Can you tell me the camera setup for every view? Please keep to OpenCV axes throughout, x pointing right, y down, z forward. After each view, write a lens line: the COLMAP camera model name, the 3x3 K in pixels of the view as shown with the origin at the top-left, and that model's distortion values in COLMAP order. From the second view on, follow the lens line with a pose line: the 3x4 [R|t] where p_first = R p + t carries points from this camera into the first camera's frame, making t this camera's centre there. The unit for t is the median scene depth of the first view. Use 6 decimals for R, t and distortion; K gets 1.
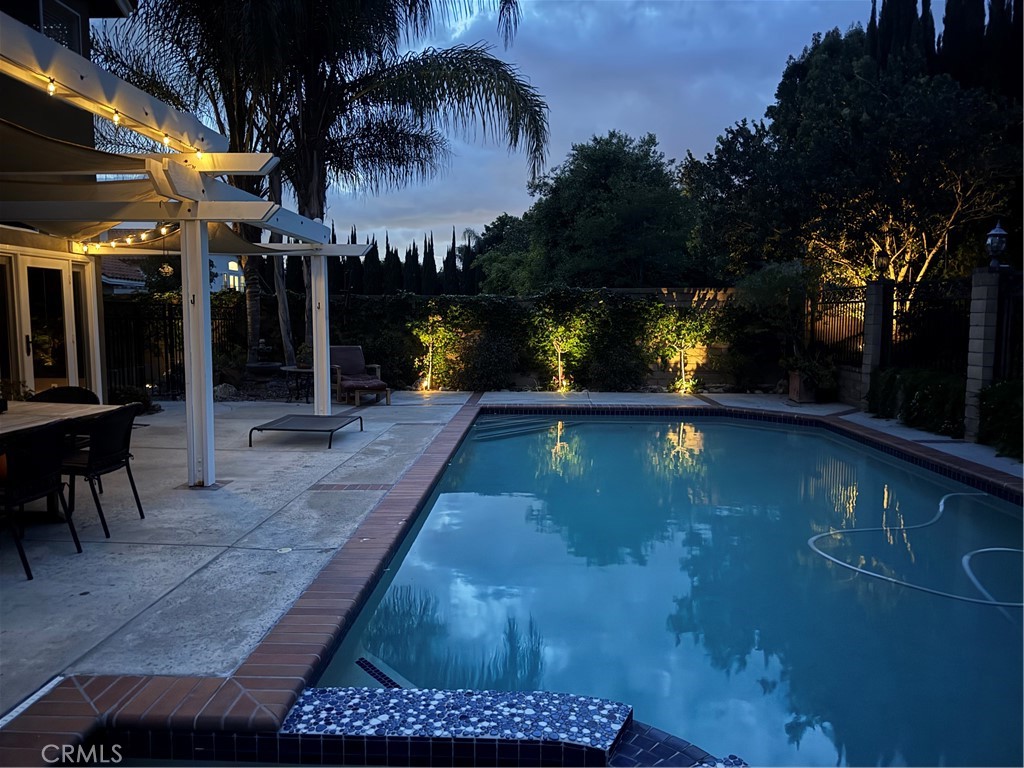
lens RADIAL K [[730.8, 0, 512.0], [0, 730.8, 384.0], [0, 0, 1]] dist [0.168545, -0.307121]
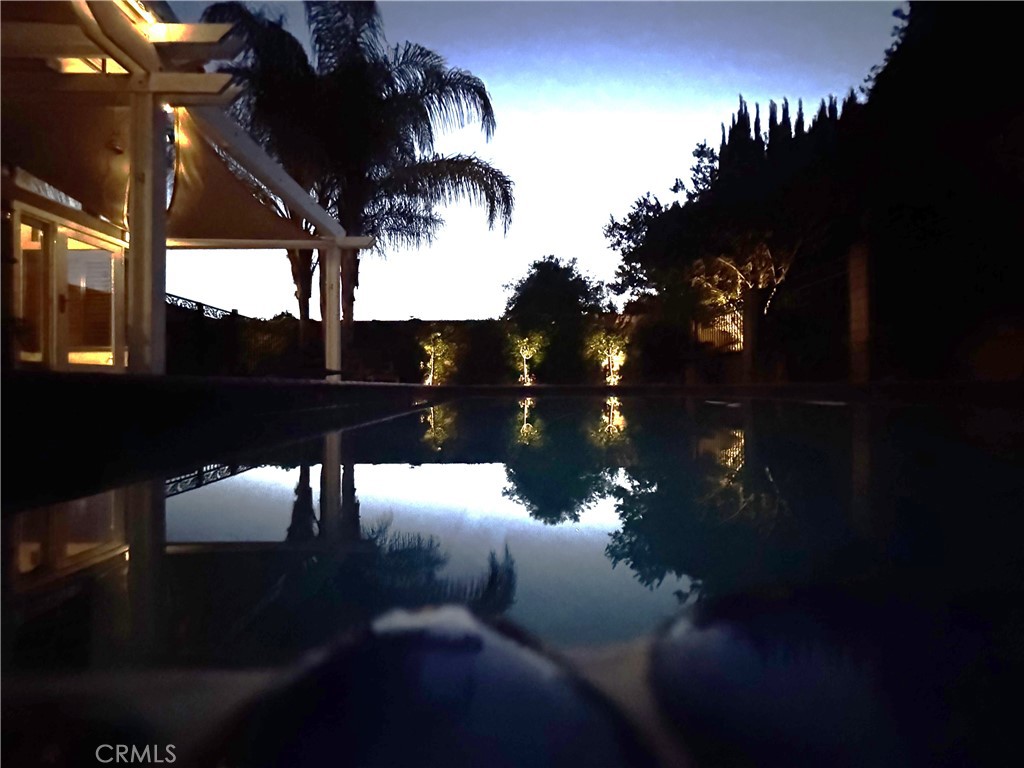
lens RADIAL K [[415.4, 0, 519.2], [0, 415.4, 382.8], [0, 0, 1]] dist [-0.003193, -0.000379]
pose [[0.997980, -0.007240, 0.063122, 0.003367], [0.013957, 0.994200, -0.106636, 0.088602], [-0.061984, 0.107301, 0.992293, 0.213015]]
